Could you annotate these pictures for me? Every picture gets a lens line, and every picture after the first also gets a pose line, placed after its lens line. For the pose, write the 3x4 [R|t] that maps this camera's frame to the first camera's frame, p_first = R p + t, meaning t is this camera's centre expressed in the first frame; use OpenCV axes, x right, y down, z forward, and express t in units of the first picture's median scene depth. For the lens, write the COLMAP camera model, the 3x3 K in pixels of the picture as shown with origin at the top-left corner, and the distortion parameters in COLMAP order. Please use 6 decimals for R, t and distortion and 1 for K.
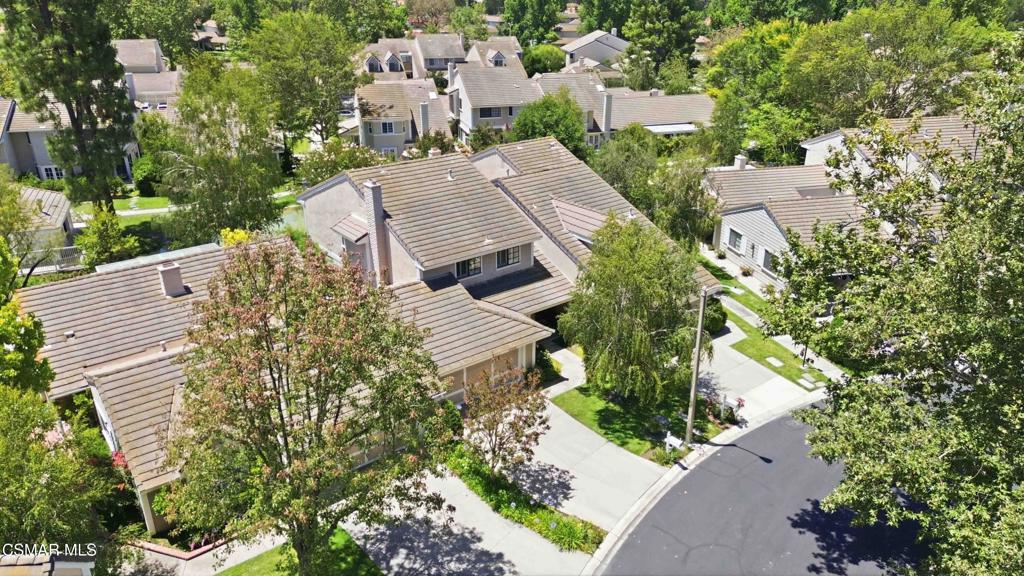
lens RADIAL K [[728.0, 0, 512.0], [0, 728.0, 288.0], [0, 0, 1]] dist [0.062477, -0.046967]
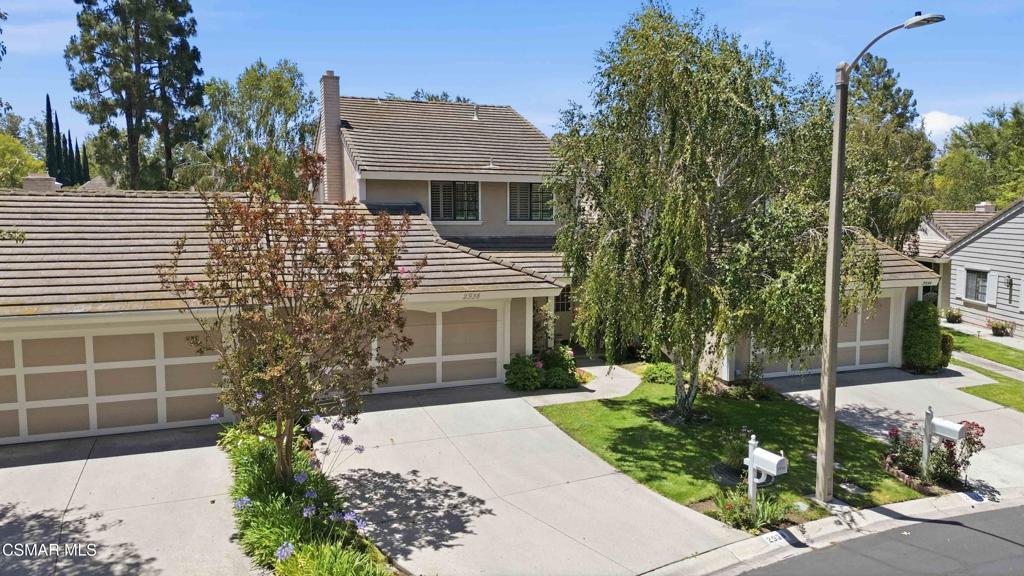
lens RADIAL K [[728.0, 0, 512.0], [0, 728.0, 288.0], [0, 0, 1]] dist [0.062477, -0.046967]
pose [[0.955098, 0.037260, -0.293938, 0.173587], [-0.121182, 0.954416, -0.272773, 0.206753], [0.270376, 0.296144, 0.916076, 0.497386]]
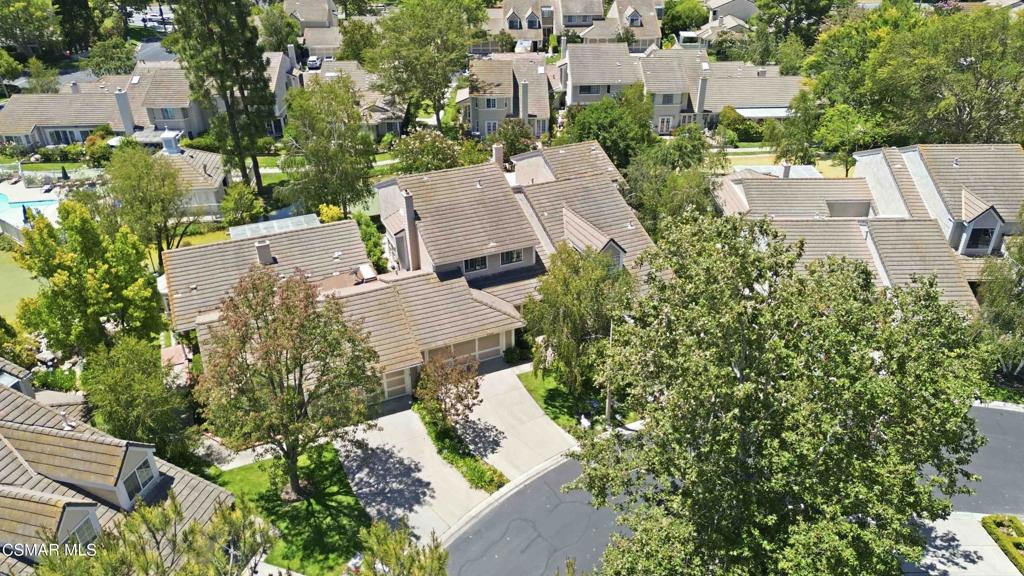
lens RADIAL K [[728.0, 0, 512.0], [0, 728.0, 288.0], [0, 0, 1]] dist [0.062477, -0.046967]
pose [[0.968510, 0.112071, -0.222325, 0.303492], [-0.088467, 0.989597, 0.113454, -0.142097], [0.232727, -0.090213, 0.968349, -0.236667]]
